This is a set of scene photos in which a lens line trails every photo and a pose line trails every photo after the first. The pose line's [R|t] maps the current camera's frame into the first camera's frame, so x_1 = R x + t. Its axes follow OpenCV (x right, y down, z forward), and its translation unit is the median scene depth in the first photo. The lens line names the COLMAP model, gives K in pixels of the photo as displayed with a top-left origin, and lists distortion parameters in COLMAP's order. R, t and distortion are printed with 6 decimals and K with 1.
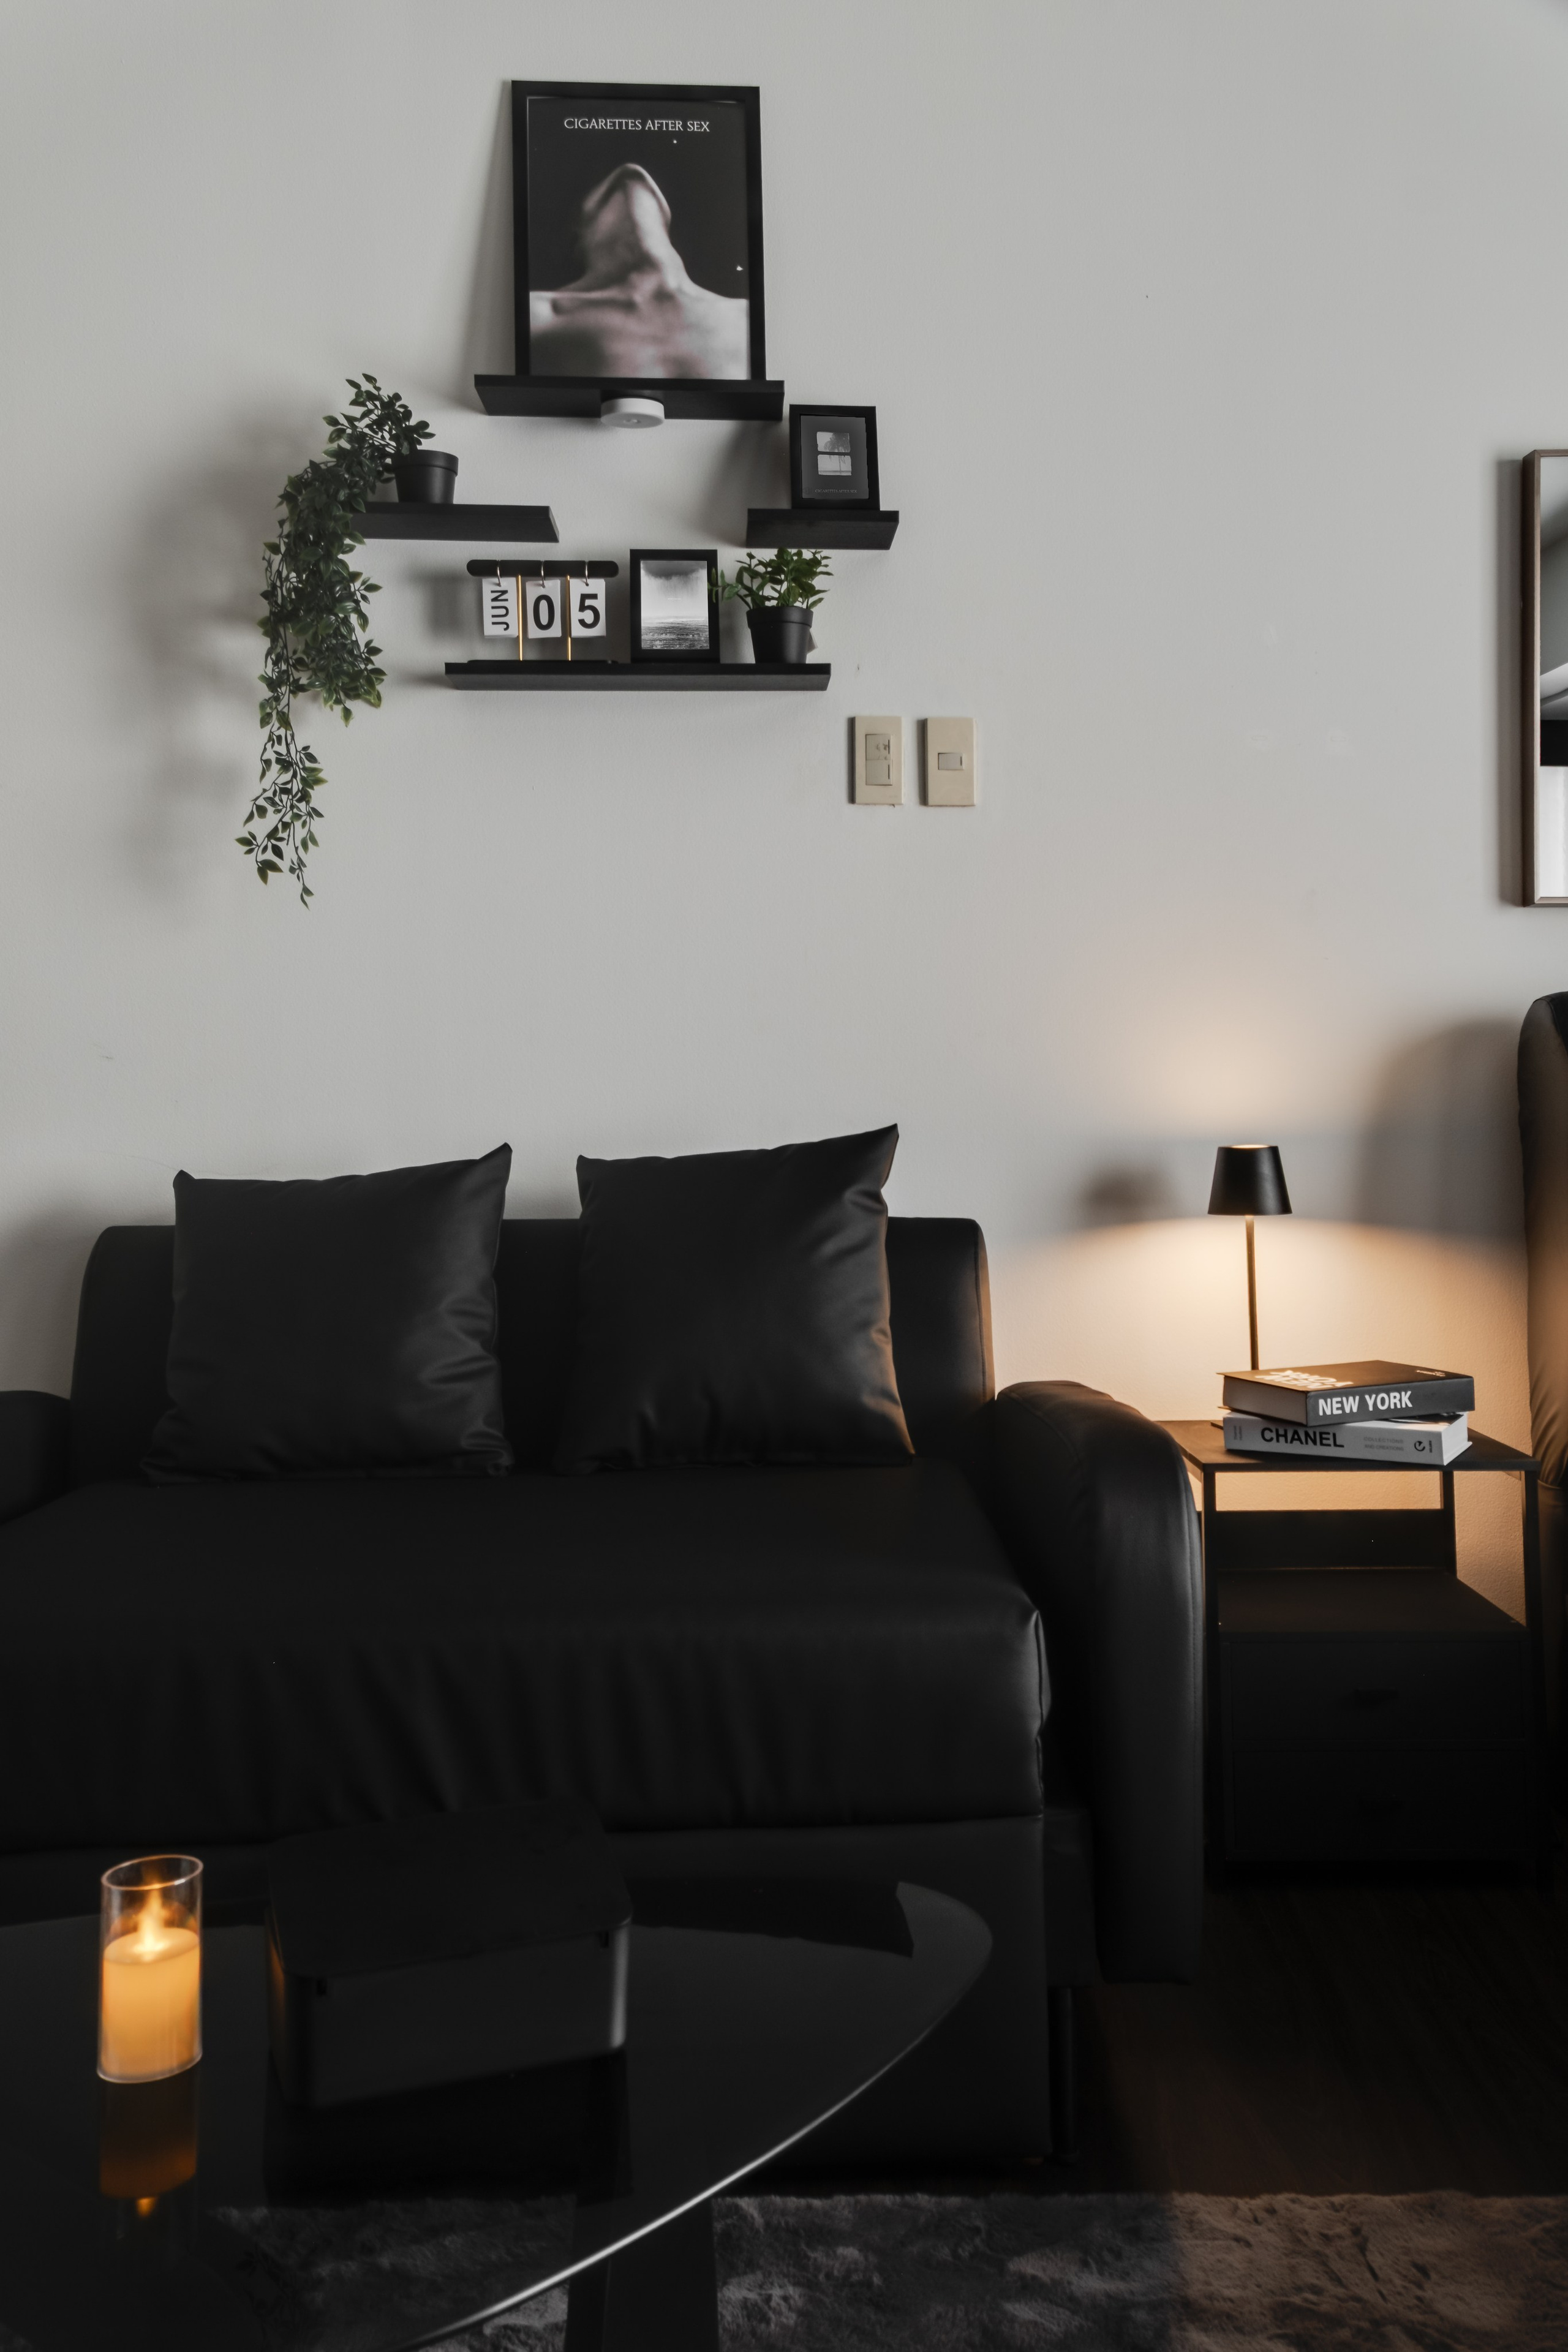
lens RADIAL K [[2081.5, 0, 819.0], [0, 2081.5, 1095.0], [0, 0, 1]] dist [0.081279, 0.012710]
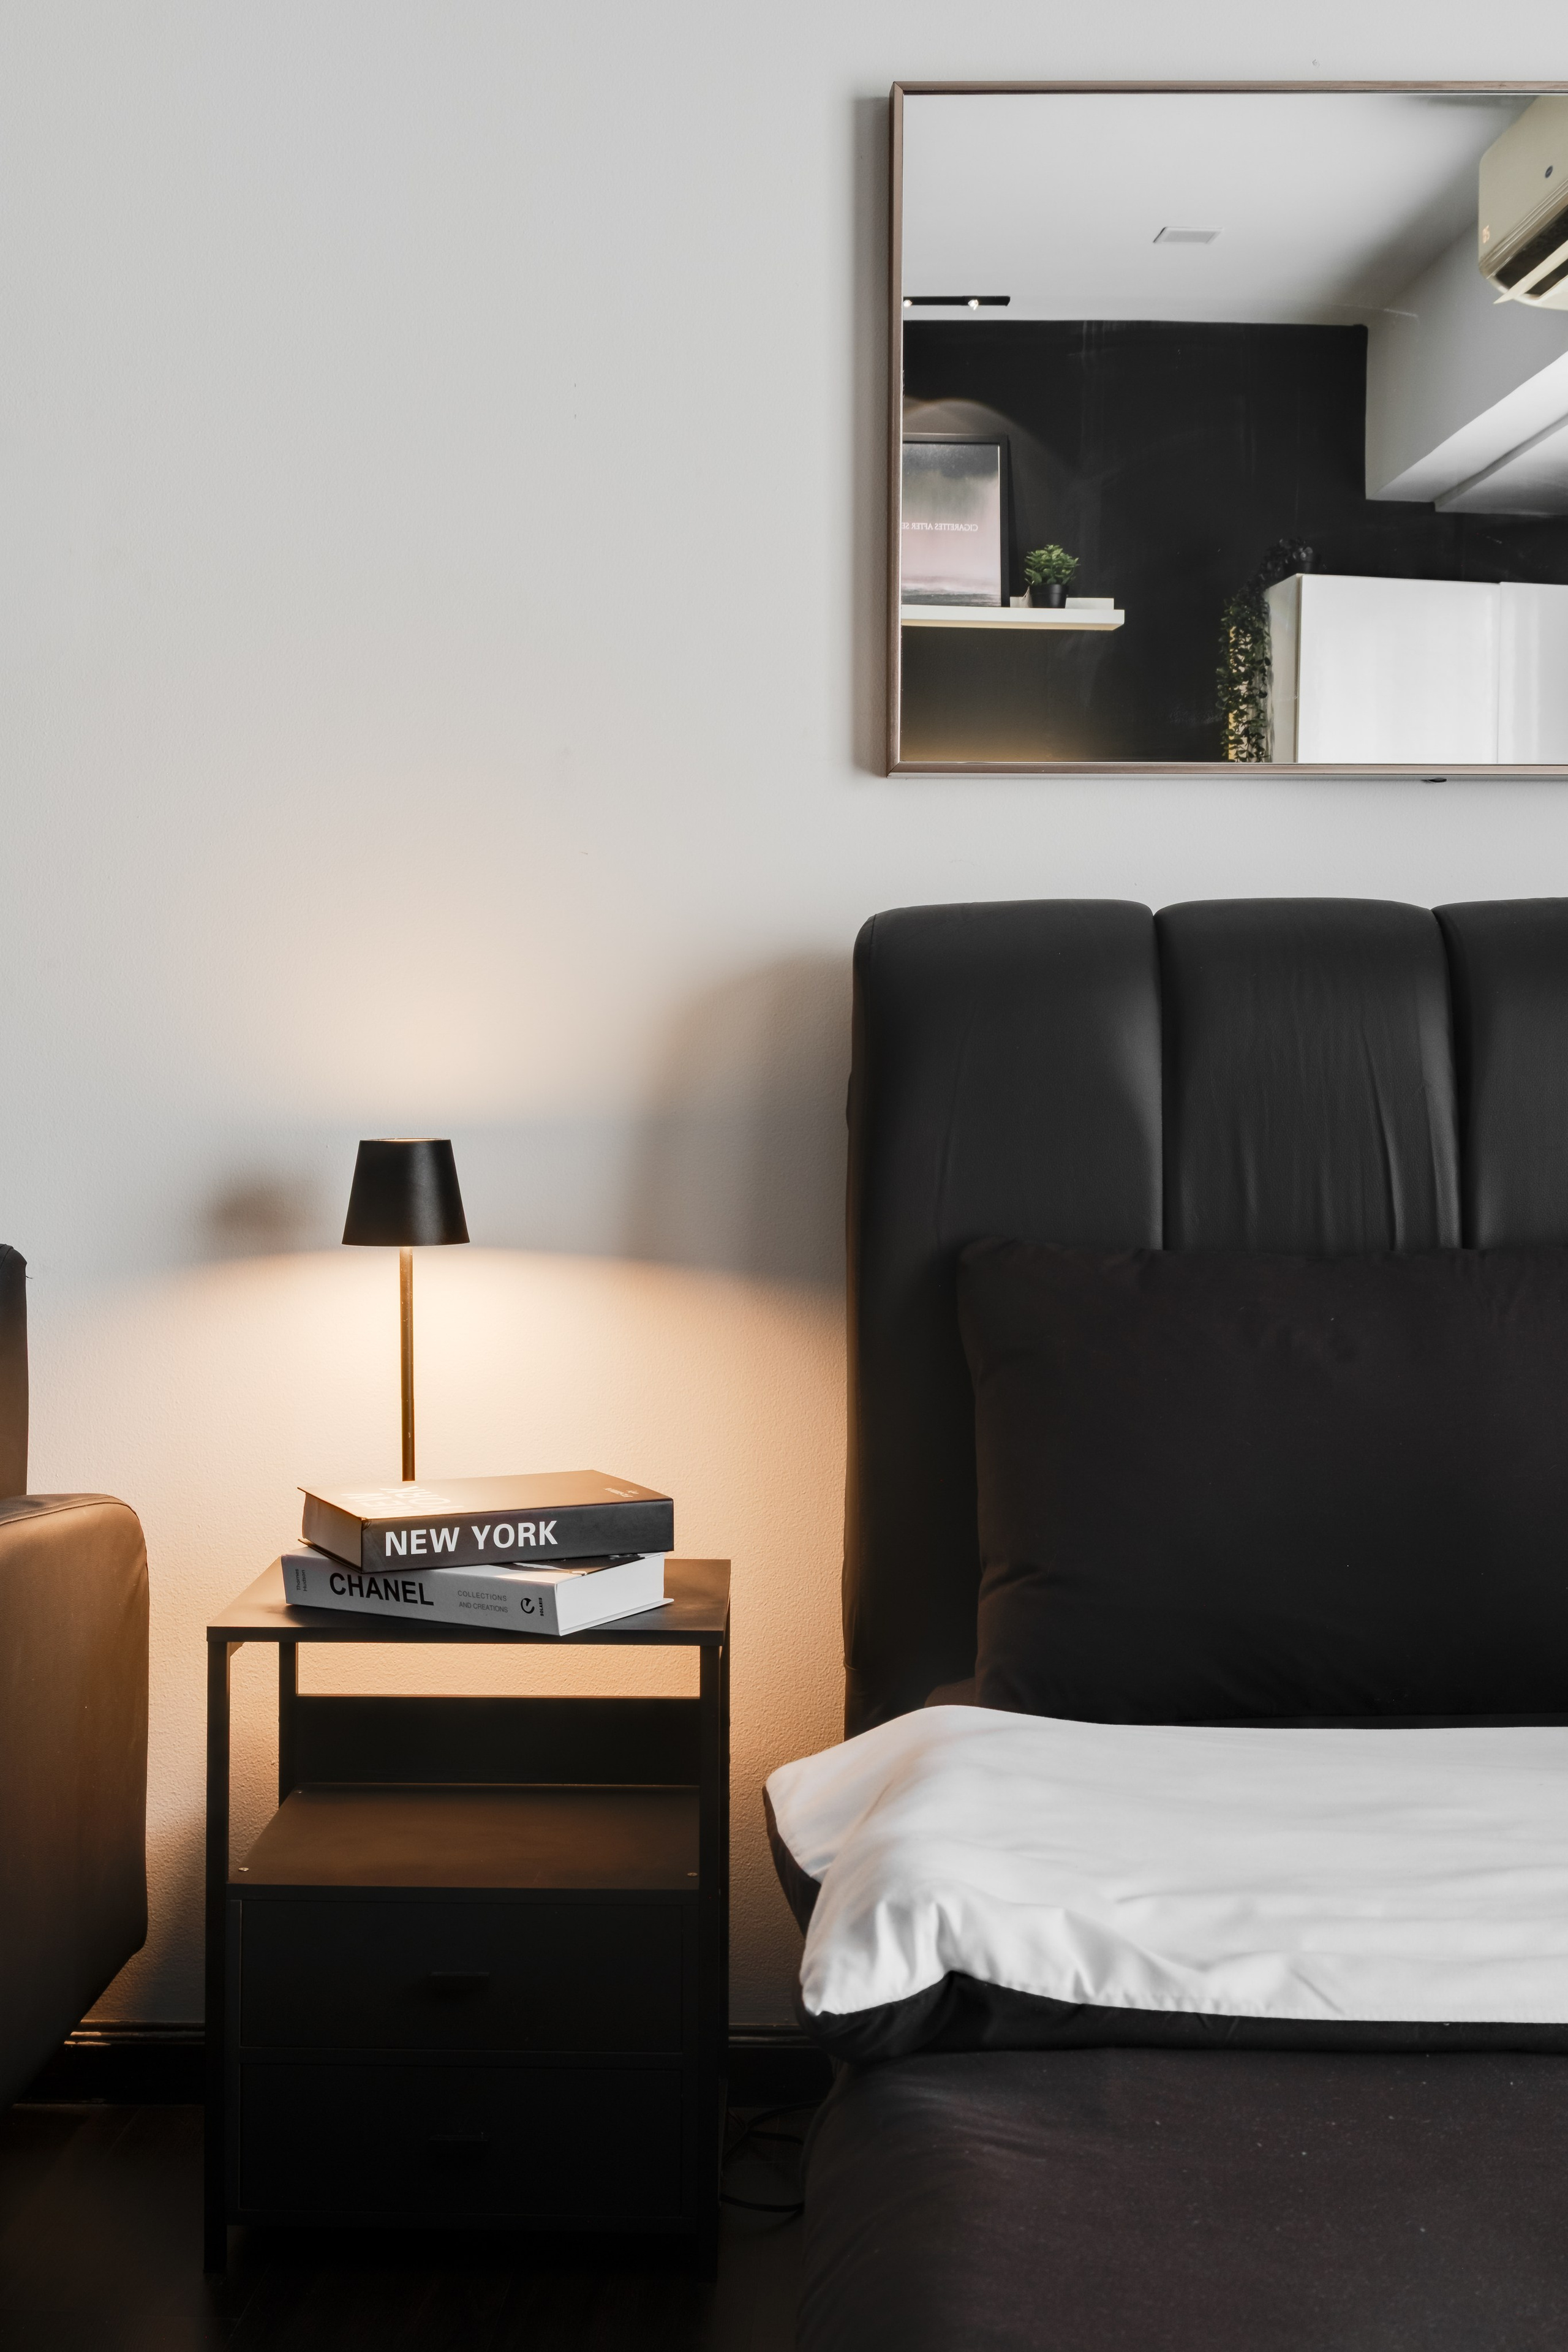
lens RADIAL K [[2985.7, 0, 729.8], [0, 2985.7, 1066.7], [0, 0, 1]] dist [0.005648, 0.000000]
pose [[0.998460, 0.009143, -0.054709, 0.349266], [-0.009200, 0.999957, -0.000800, 0.001321], [0.054700, 0.001302, 0.998502, 0.075825]]
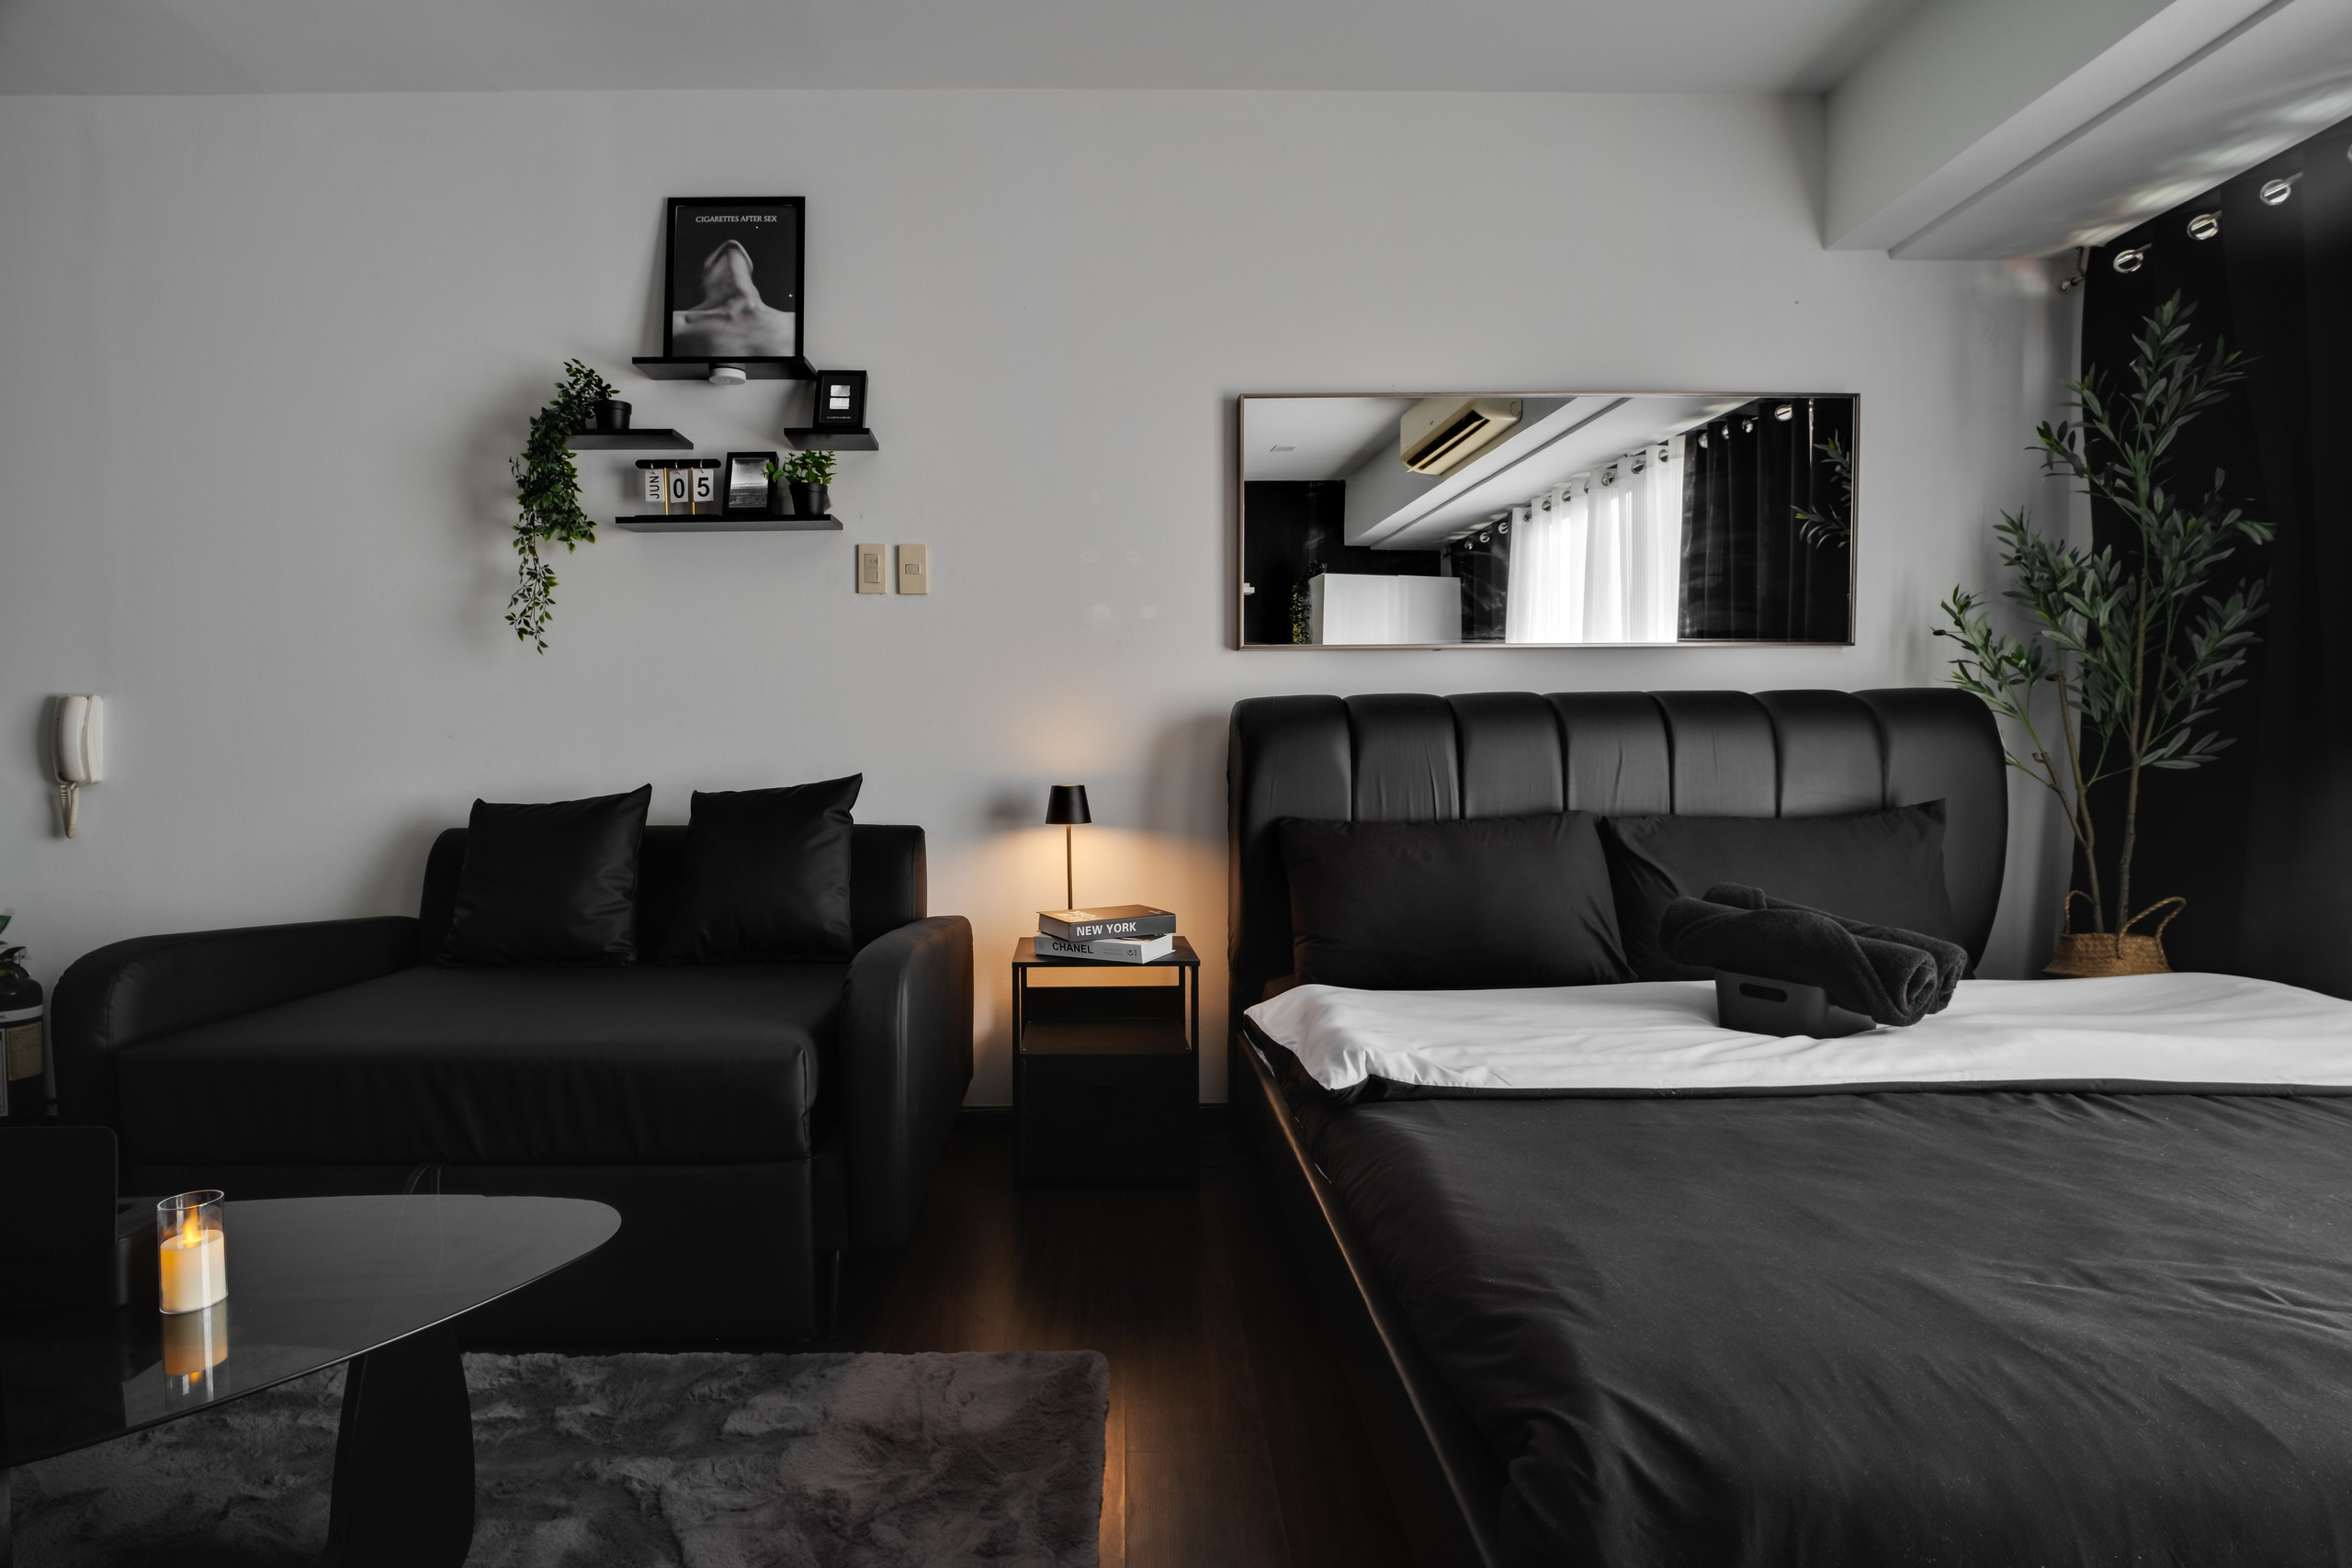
lens RADIAL K [[1123.2, 0, 1056.8], [0, 1123.2, 798.0], [0, 0, 1]] dist [-0.004719, -0.003764]
pose [[0.999257, 0.000048, -0.038543, 0.229126], [0.001215, 0.999463, 0.032755, 0.003732], [0.038523, -0.032777, 0.998720, 0.044029]]
